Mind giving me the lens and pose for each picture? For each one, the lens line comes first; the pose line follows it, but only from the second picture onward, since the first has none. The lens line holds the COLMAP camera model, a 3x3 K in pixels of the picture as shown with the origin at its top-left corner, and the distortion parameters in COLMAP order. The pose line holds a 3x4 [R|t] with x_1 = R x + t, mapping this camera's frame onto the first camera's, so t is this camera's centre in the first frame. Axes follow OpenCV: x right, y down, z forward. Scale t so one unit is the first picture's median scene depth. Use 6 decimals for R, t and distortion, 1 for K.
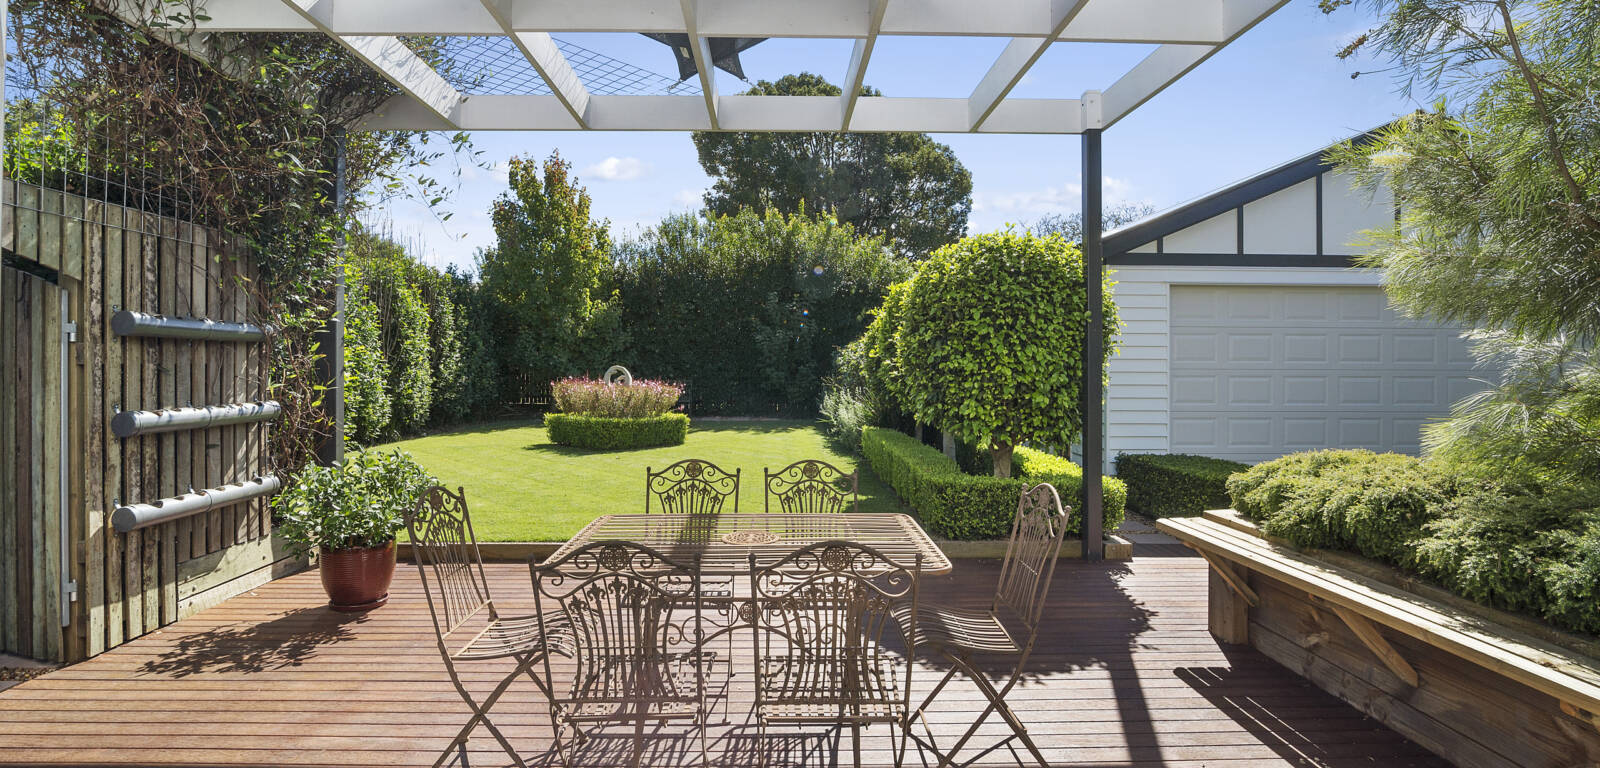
lens RADIAL K [[742.8, 0, 793.8], [0, 742.8, 377.3], [0, 0, 1]] dist [-0.001618, -0.000014]
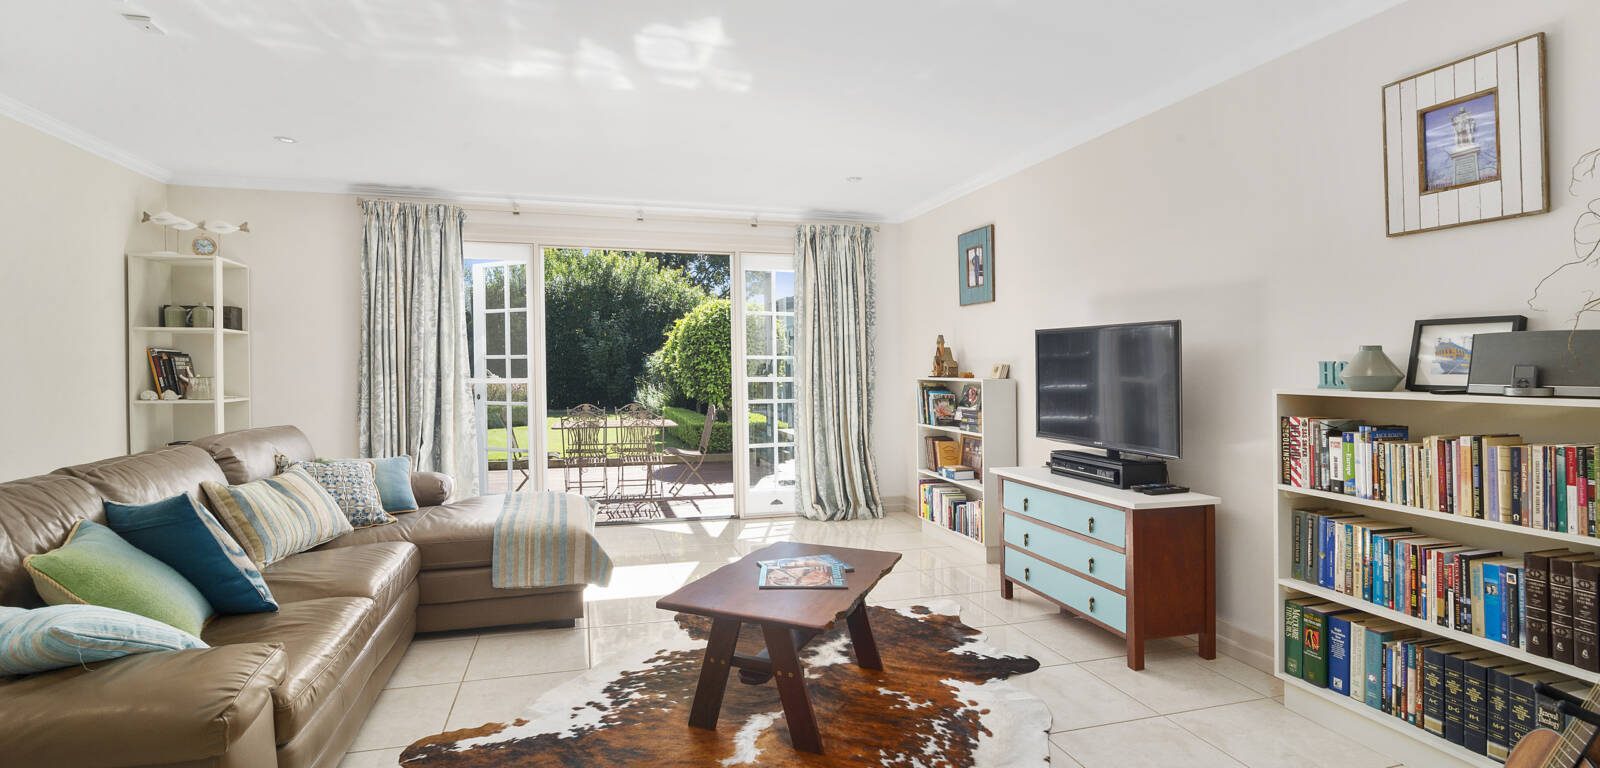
lens RADIAL K [[742.8, 0, 794.3], [0, 742.8, 375.7], [0, 0, 1]] dist [-0.001618, -0.000014]
pose [[0.968541, -0.008845, 0.248695, -0.028111], [0.010405, 0.999934, -0.004958, 0.012076], [-0.248635, 0.007389, 0.968569, -0.622690]]
